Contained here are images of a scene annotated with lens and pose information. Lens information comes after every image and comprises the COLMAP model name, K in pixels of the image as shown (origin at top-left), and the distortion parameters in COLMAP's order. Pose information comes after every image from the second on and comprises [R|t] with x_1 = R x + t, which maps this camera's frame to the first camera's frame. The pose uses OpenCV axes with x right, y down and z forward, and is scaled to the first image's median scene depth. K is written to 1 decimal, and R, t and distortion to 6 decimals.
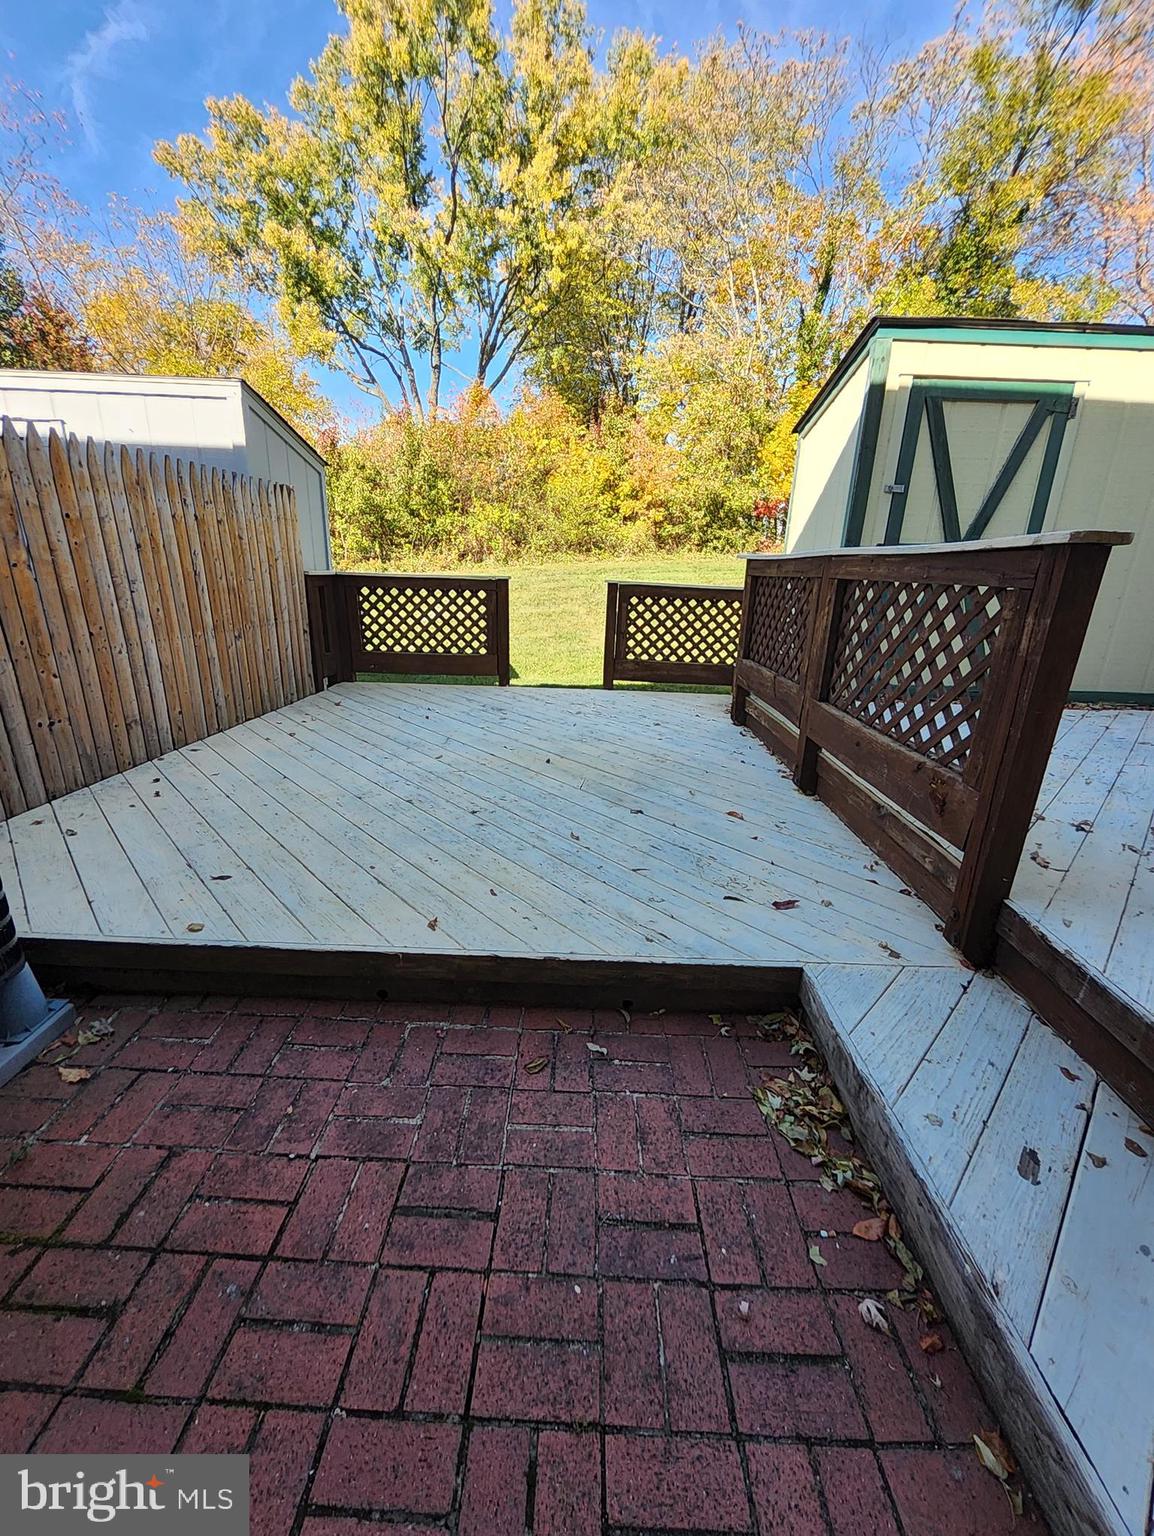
lens RADIAL K [[612.6, 0, 570.0], [0, 612.6, 776.7], [0, 0, 1]] dist [-0.008453, -0.001213]
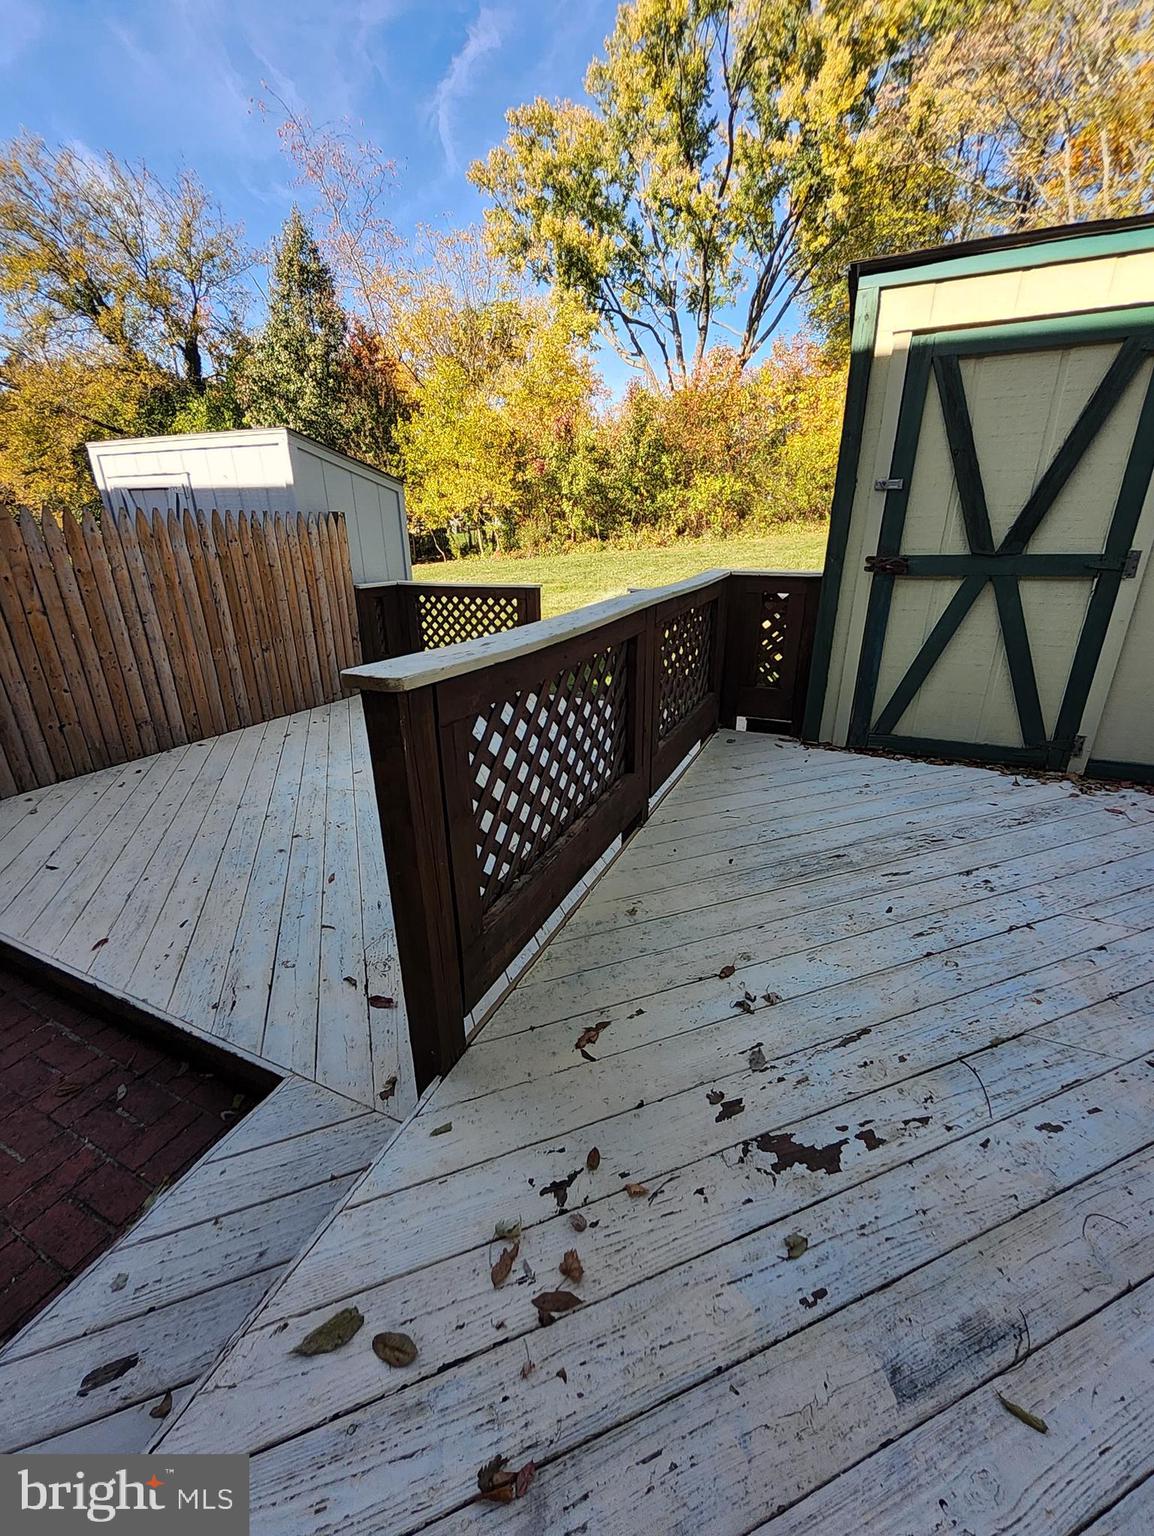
lens RADIAL K [[611.3, 0, 570.0], [0, 611.3, 769.4], [0, 0, 1]] dist [-0.001721, -0.002334]
pose [[0.912092, 0.112212, -0.394330, 0.112123], [-0.096410, 0.993548, 0.059731, -0.027535], [0.398488, -0.016463, 0.917026, 0.029627]]
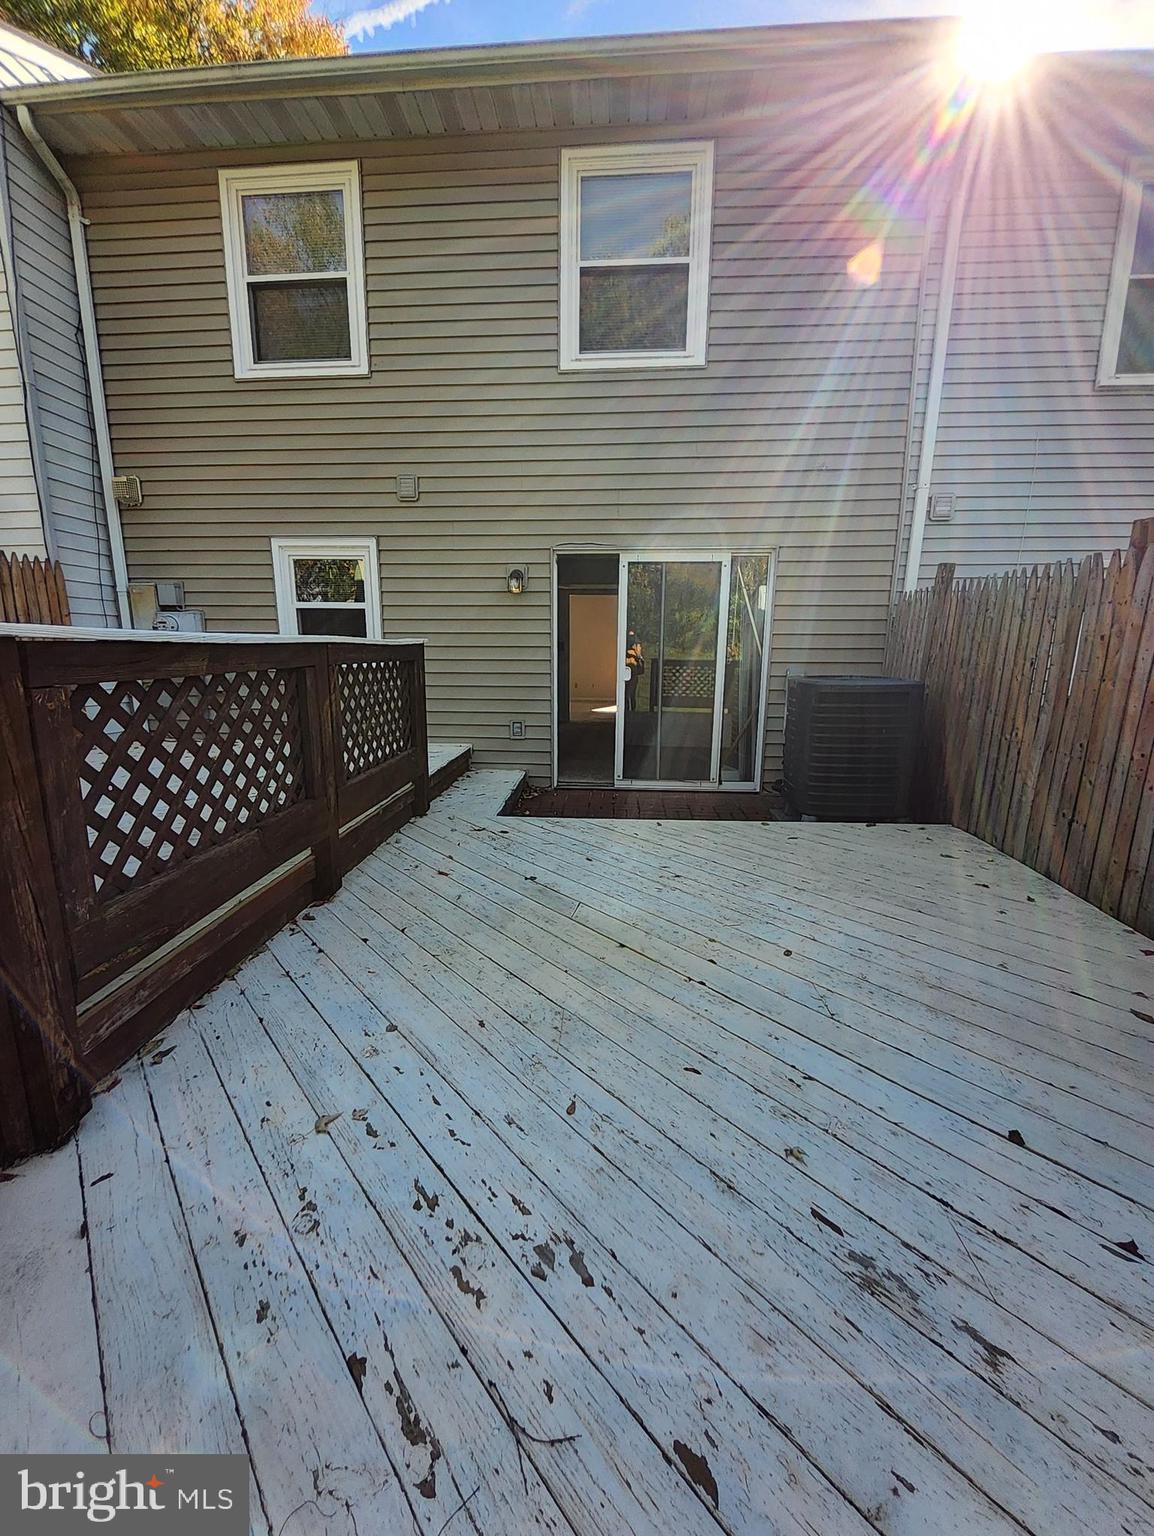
lens RADIAL K [[611.3, 0, 570.0], [0, 611.3, 769.4], [0, 0, 1]] dist [-0.001721, -0.002334]
pose [[-0.998261, -0.044233, 0.038961, 0.000864], [-0.018168, 0.859680, 0.510510, -0.106793], [-0.056075, 0.508914, -0.858989, 0.294614]]
